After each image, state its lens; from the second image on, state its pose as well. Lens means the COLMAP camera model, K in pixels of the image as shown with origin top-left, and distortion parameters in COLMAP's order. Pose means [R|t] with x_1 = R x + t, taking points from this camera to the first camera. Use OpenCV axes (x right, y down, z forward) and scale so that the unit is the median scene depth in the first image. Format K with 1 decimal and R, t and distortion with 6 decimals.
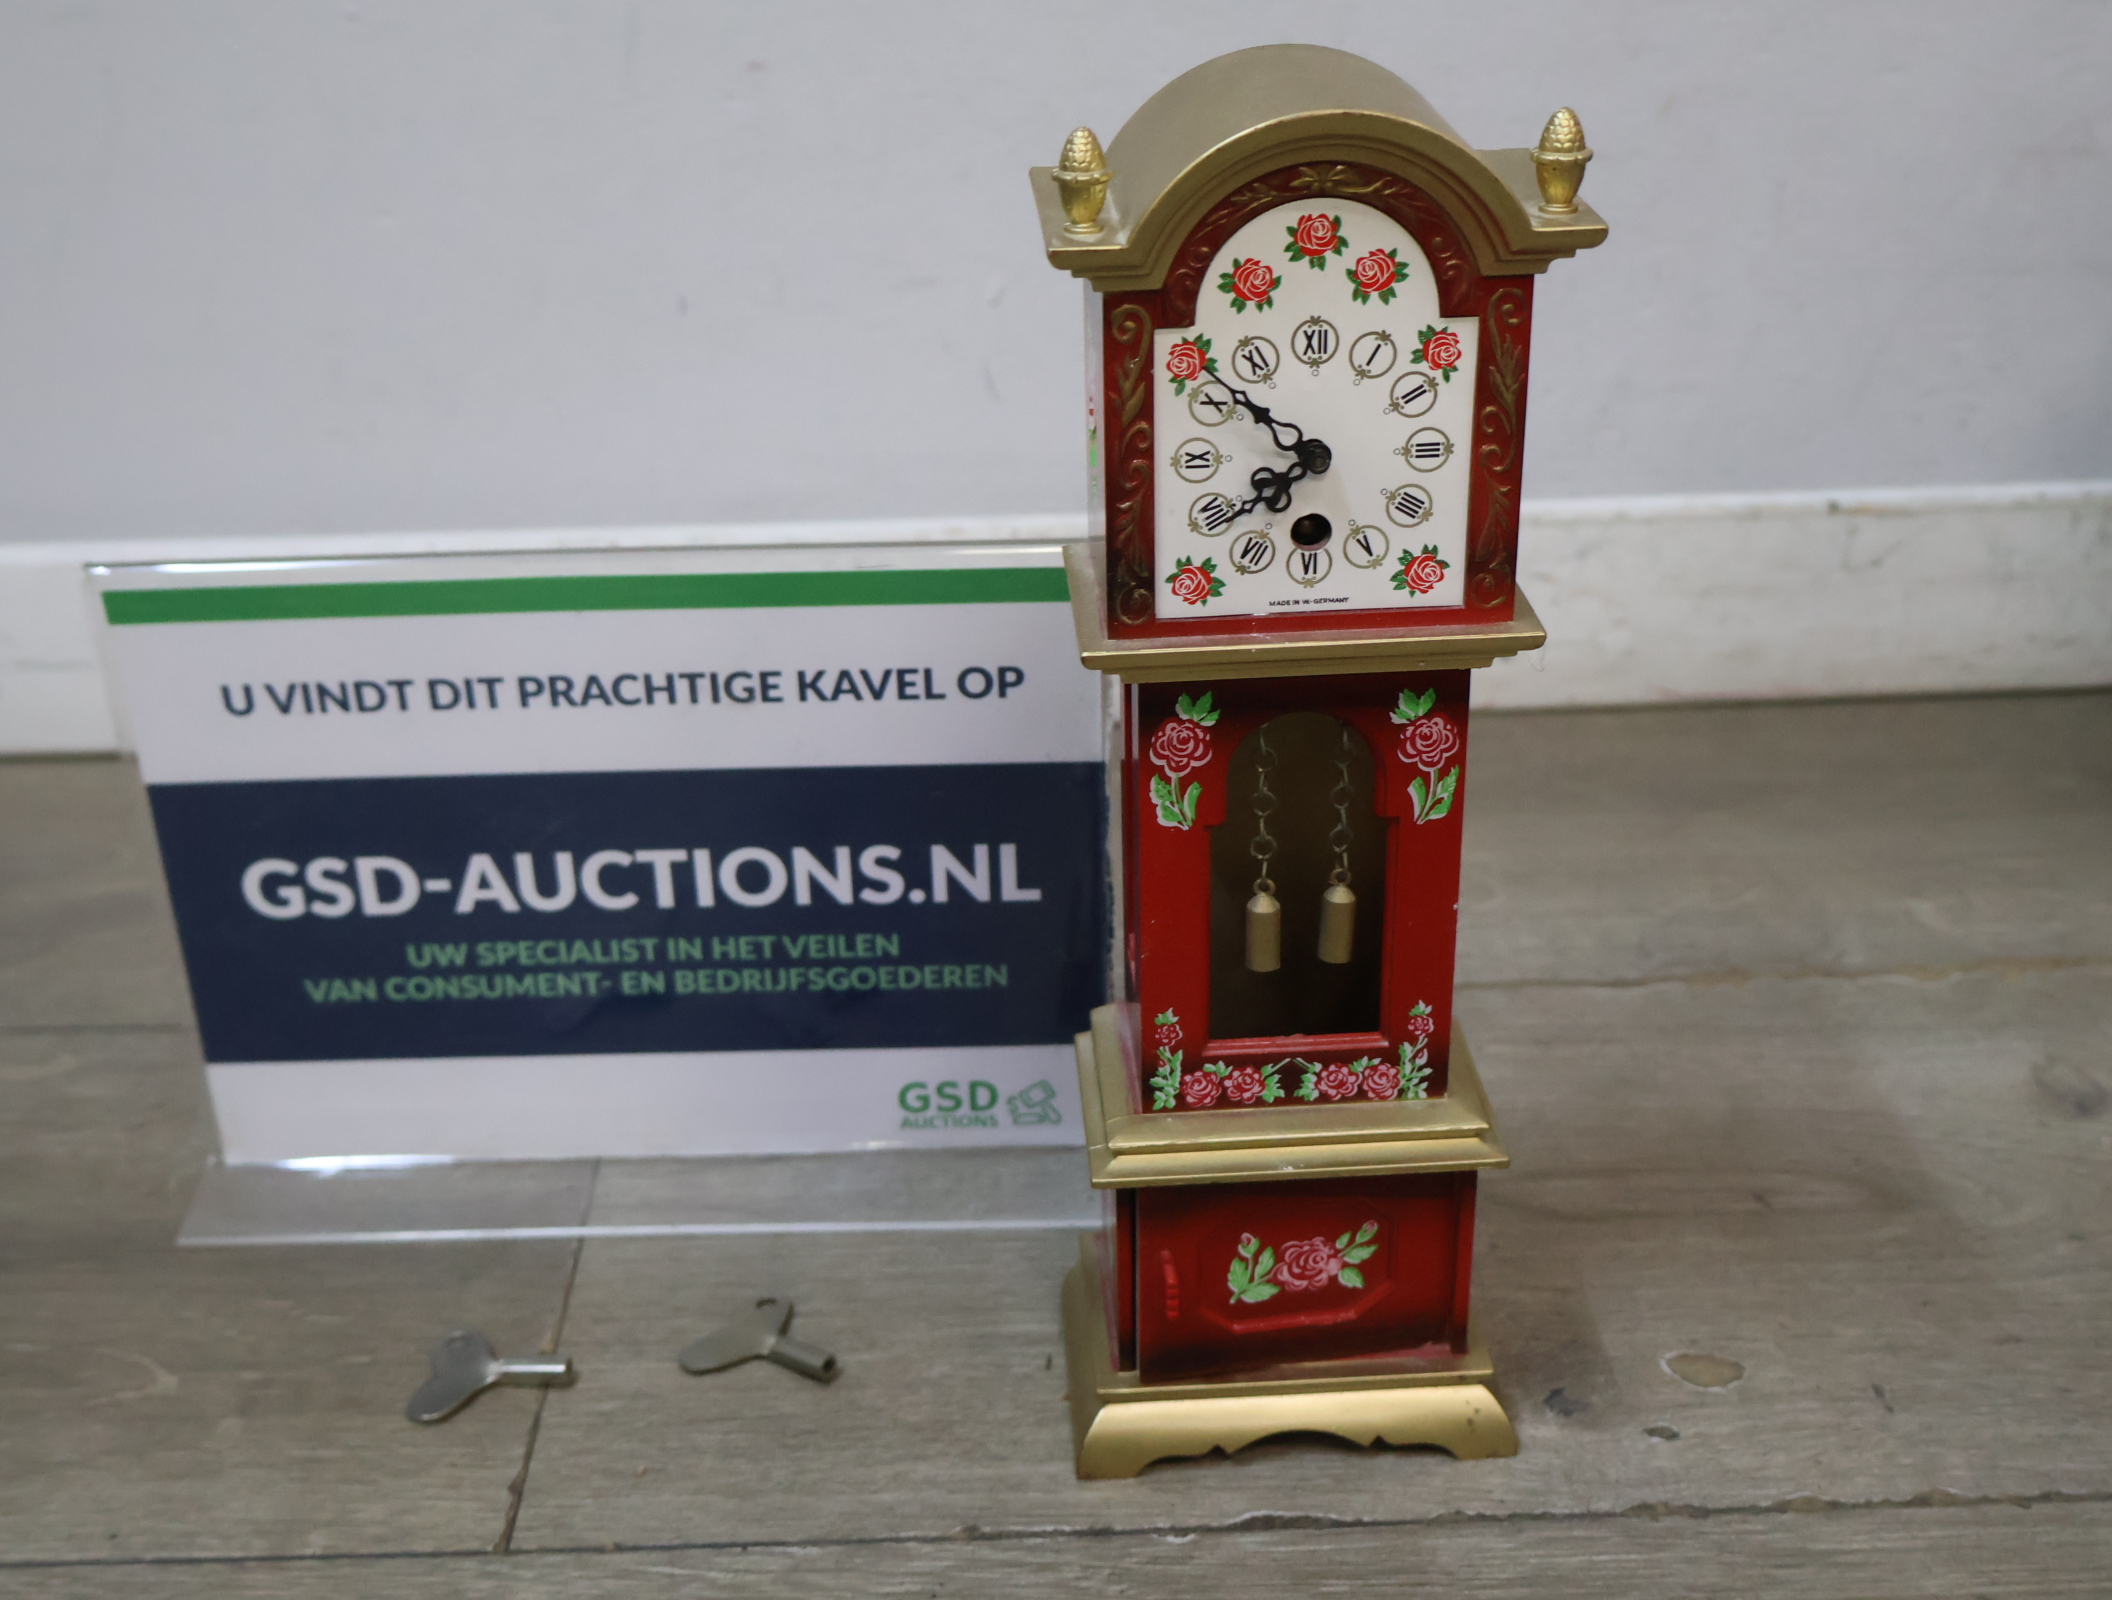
lens RADIAL K [[2469.7, 0, 1062.2], [0, 2469.7, 790.6], [0, 0, 1]] dist [0.001191, 0.000000]
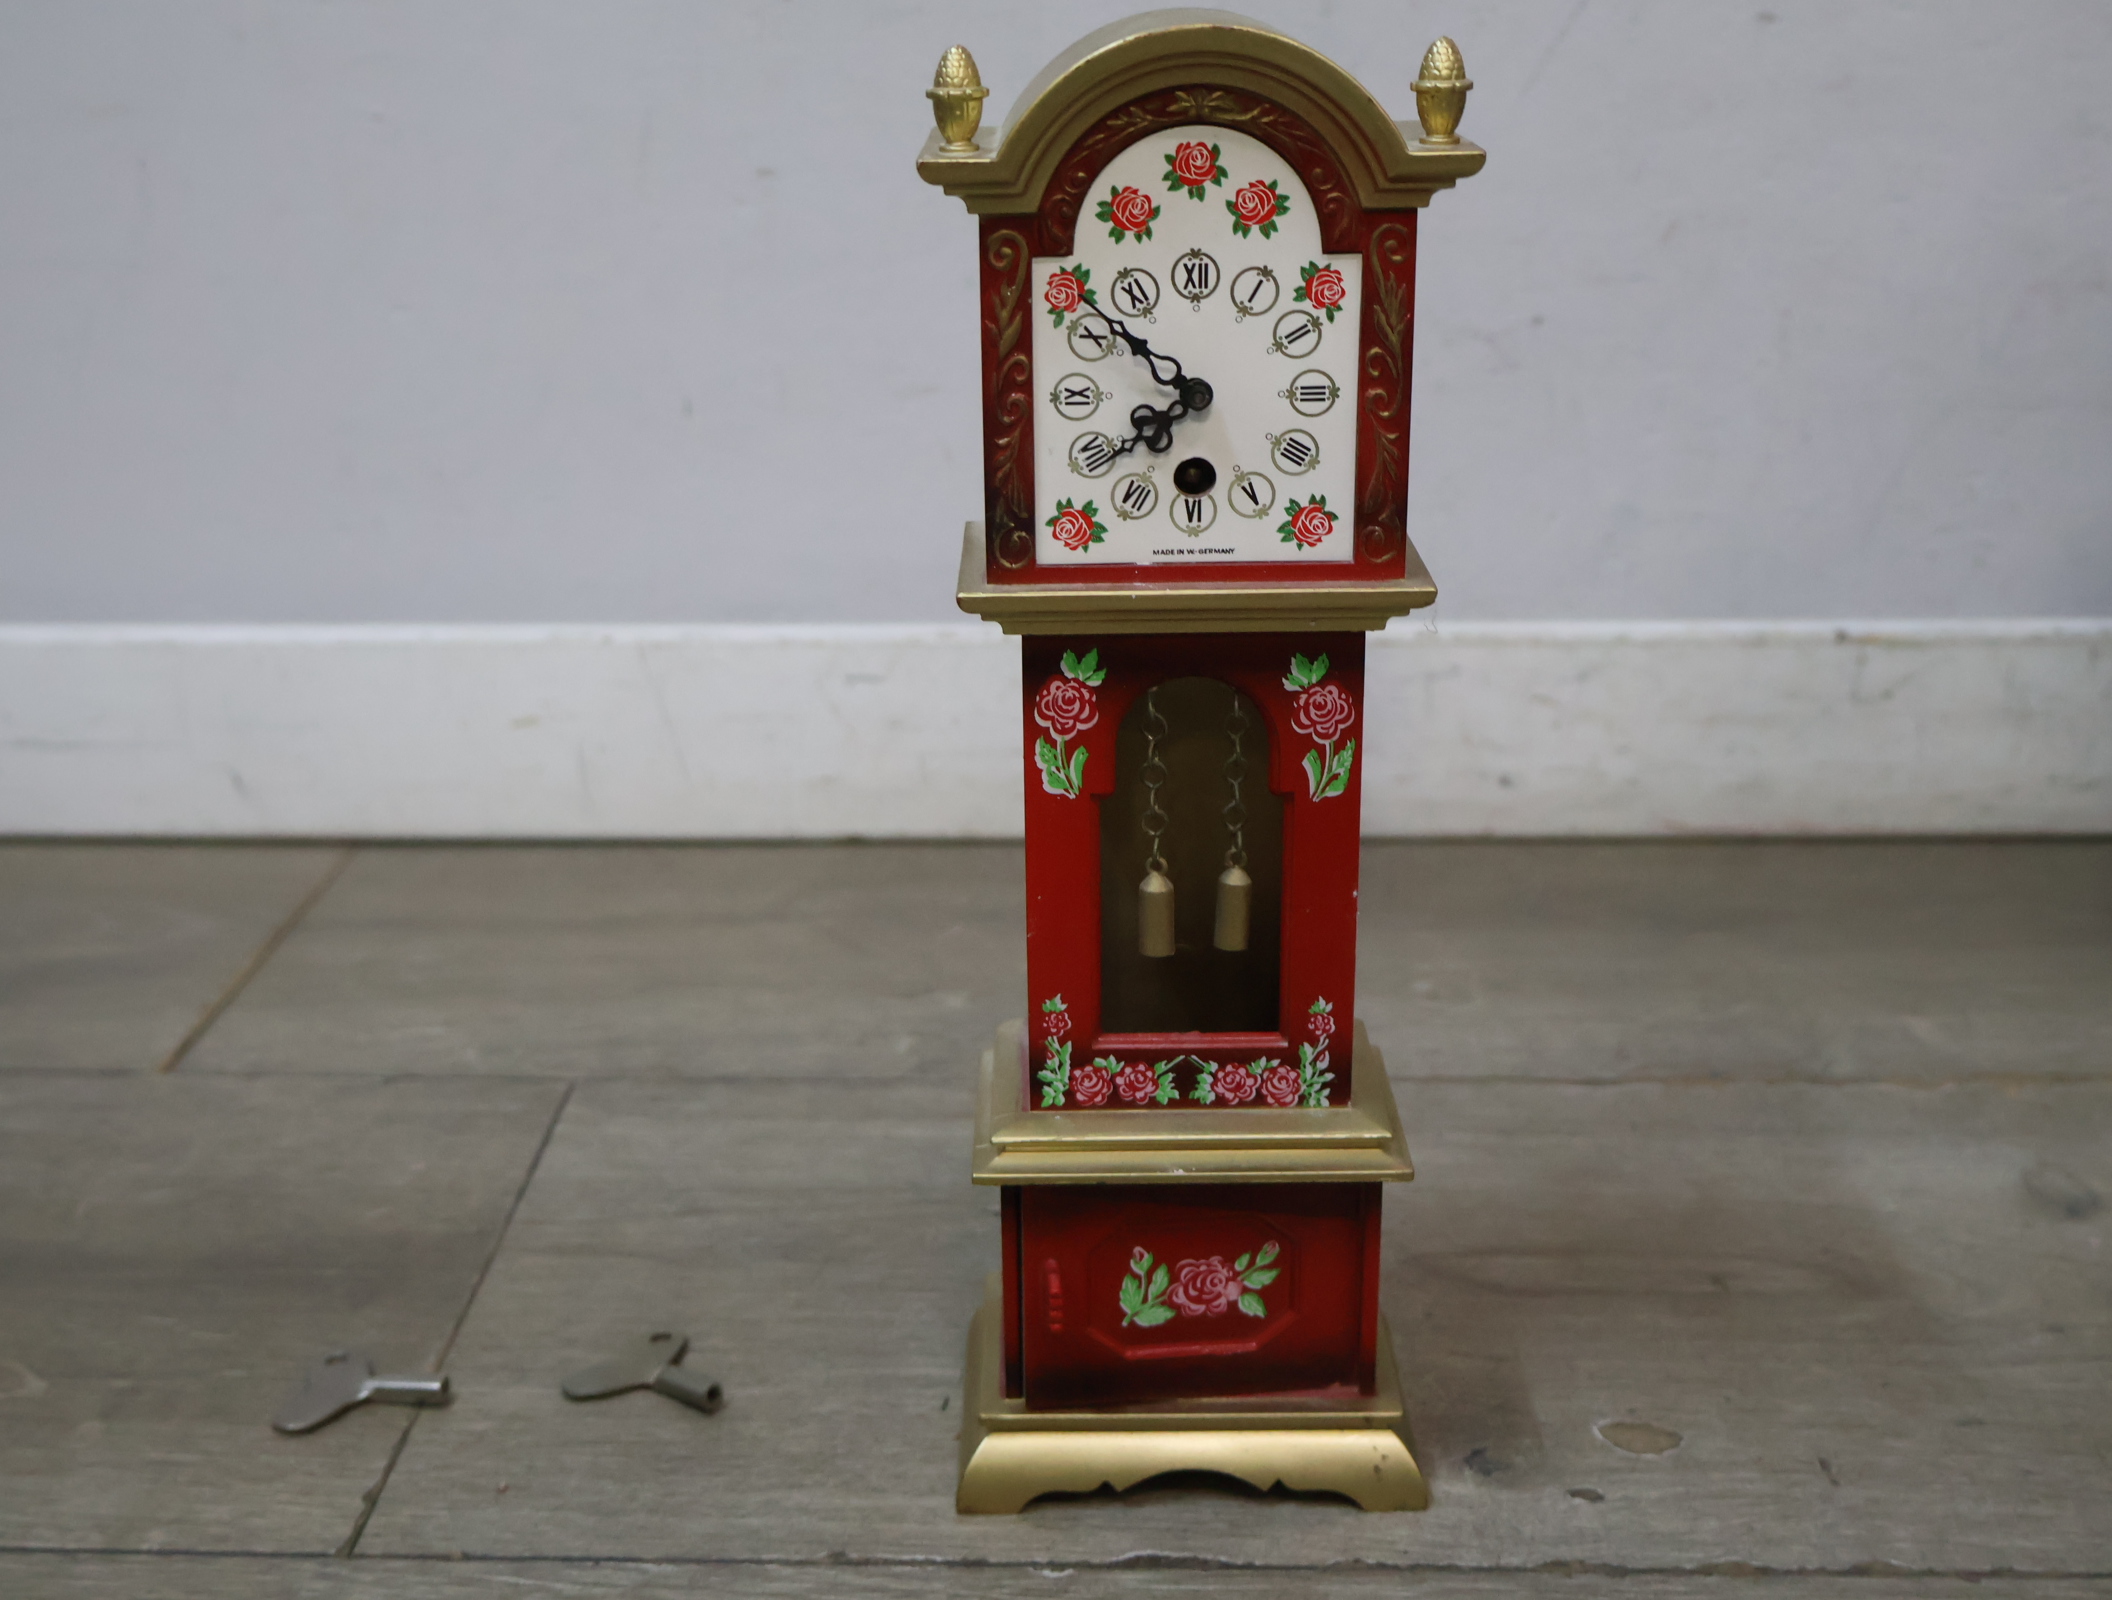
lens RADIAL K [[2469.7, 0, 1065.5], [0, 2469.7, 799.5], [0, 0, 1]] dist [0.001191, 0.000000]
pose [[0.998373, 0.029809, -0.048611, 0.086407], [-0.035293, 0.992602, -0.116169, 0.118063], [0.044788, 0.117696, 0.992039, 0.034355]]
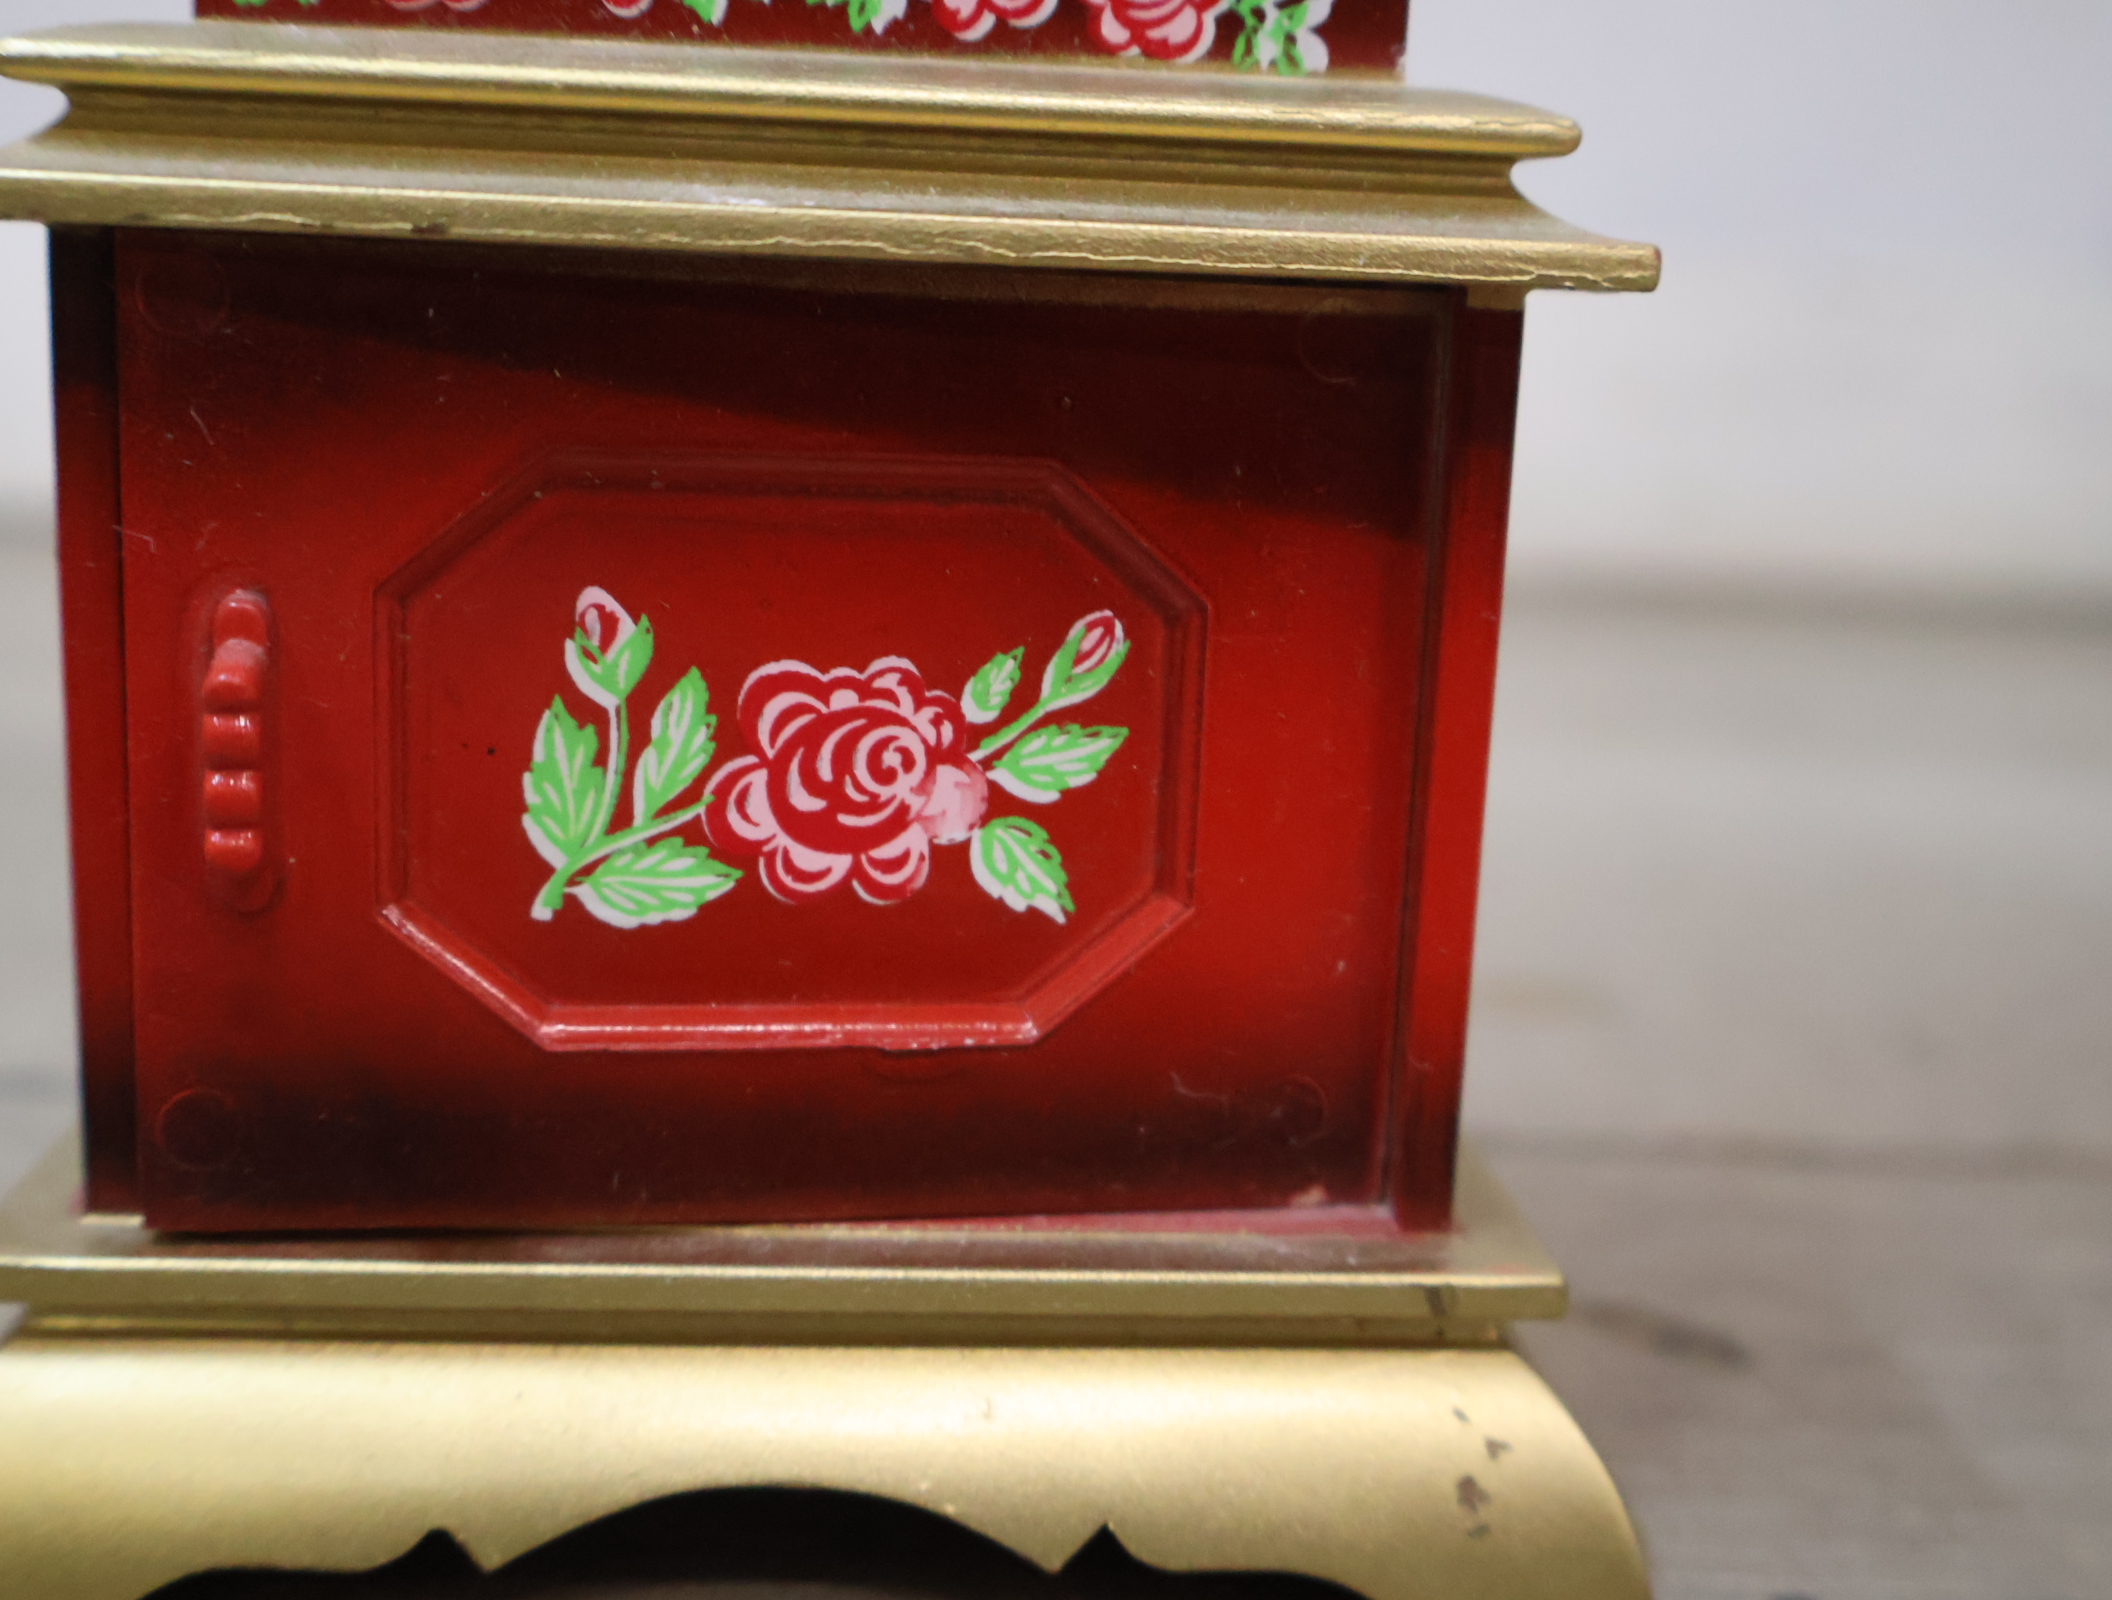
lens RADIAL K [[2469.7, 0, 1026.6], [0, 2469.7, 831.6], [0, 0, 1]] dist [0.001191, 0.000000]
pose [[0.997765, 0.057081, 0.034750, 0.108966], [-0.046487, 0.966424, -0.252714, 0.260431], [-0.048009, 0.250534, 0.966917, 0.752760]]
